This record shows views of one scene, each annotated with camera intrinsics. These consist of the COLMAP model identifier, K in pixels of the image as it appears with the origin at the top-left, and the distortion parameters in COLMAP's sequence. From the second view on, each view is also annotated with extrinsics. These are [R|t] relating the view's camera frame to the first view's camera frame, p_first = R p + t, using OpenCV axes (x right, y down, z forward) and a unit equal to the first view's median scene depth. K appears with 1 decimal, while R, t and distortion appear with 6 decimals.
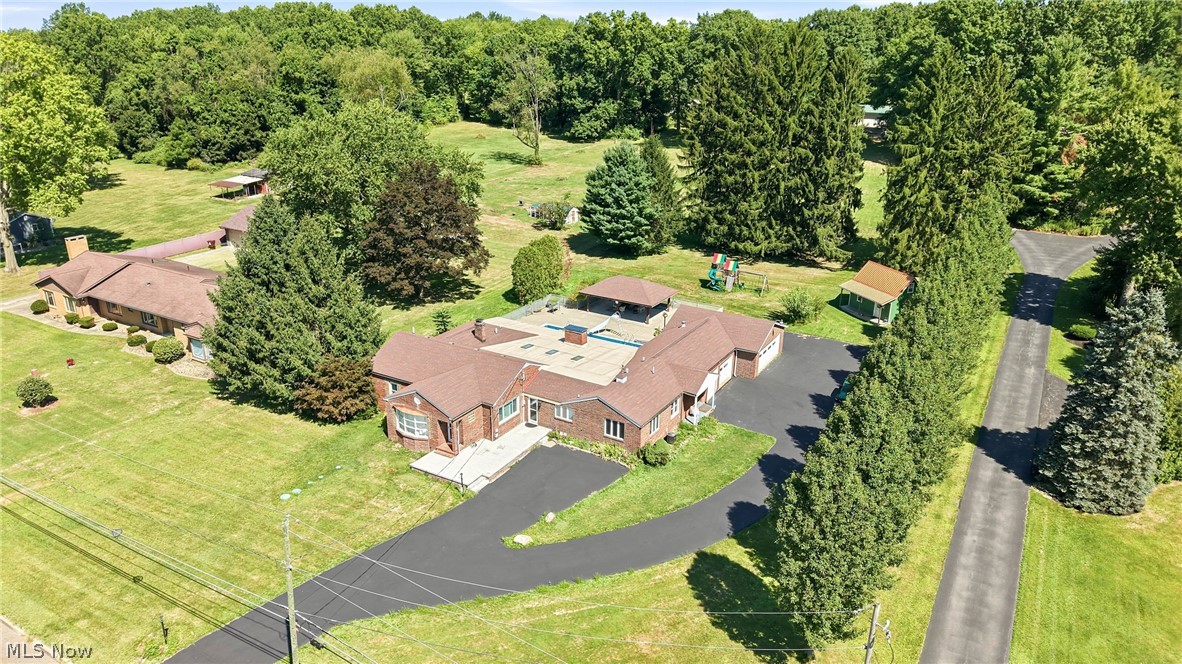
lens RADIAL K [[791.2, 0, 595.8], [0, 791.2, 329.7], [0, 0, 1]] dist [0.046086, -0.023376]
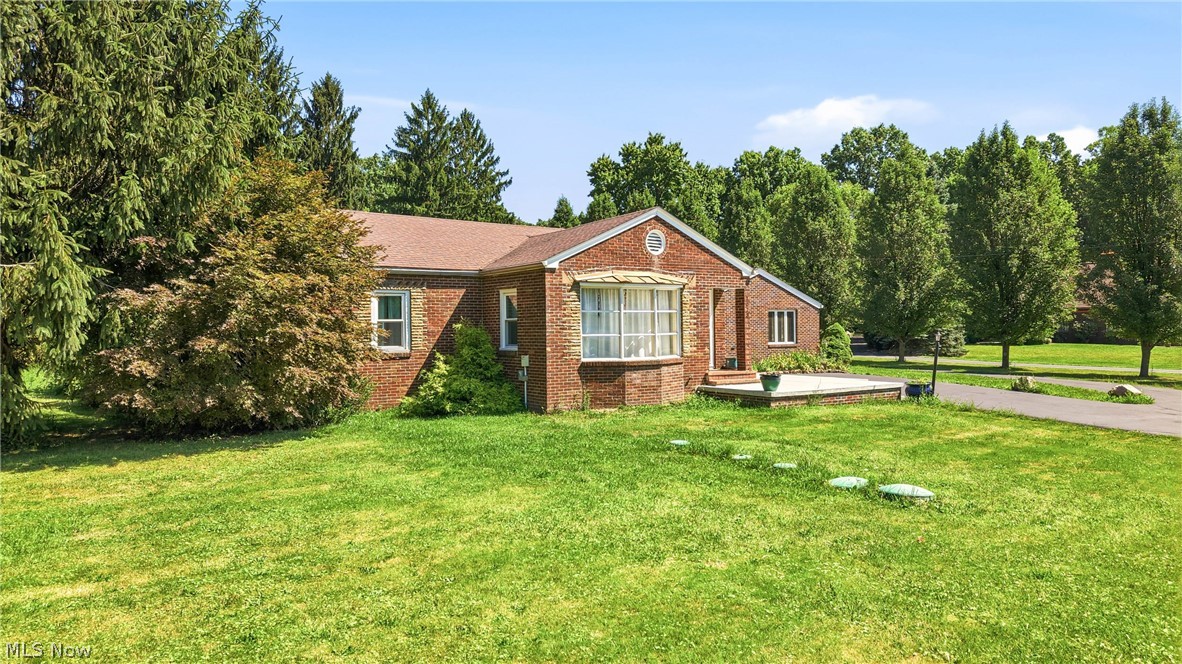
lens RADIAL K [[791.2, 0, 588.0], [0, 791.2, 341.2], [0, 0, 1]] dist [0.046086, -0.023376]
pose [[0.430690, -0.031508, 0.901950, -0.495895], [0.318812, 0.940269, -0.119389, 0.145163], [-0.844313, 0.338972, 0.415010, 0.814152]]
